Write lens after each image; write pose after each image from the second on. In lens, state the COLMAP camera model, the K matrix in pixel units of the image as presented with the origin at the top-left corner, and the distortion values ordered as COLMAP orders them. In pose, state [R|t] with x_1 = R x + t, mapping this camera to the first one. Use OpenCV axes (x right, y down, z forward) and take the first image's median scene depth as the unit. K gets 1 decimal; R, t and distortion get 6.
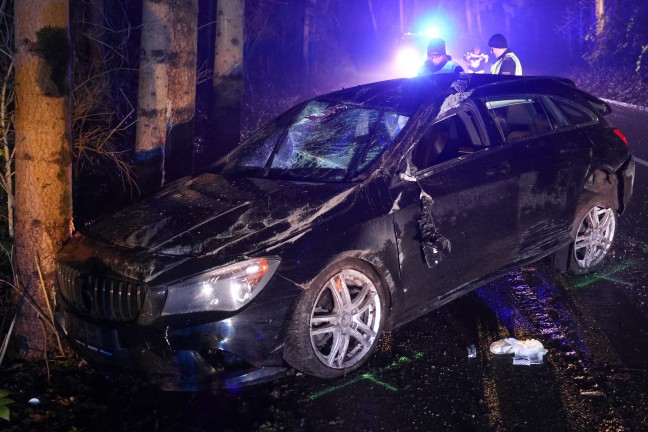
lens RADIAL K [[774.9, 0, 324.0], [0, 774.9, 216.0], [0, 0, 1]] dist [-0.083735, 0.037274]
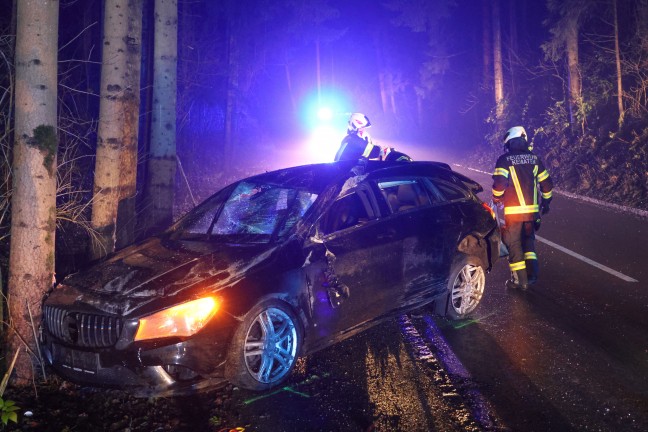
lens RADIAL K [[774.9, 0, 324.0], [0, 774.9, 216.0], [0, 0, 1]] dist [-0.083735, 0.037274]
pose [[0.994662, -0.000480, 0.103190, -0.016369], [0.010441, 0.995325, -0.096013, 0.036674], [-0.102662, 0.096578, 0.990017, -0.322892]]
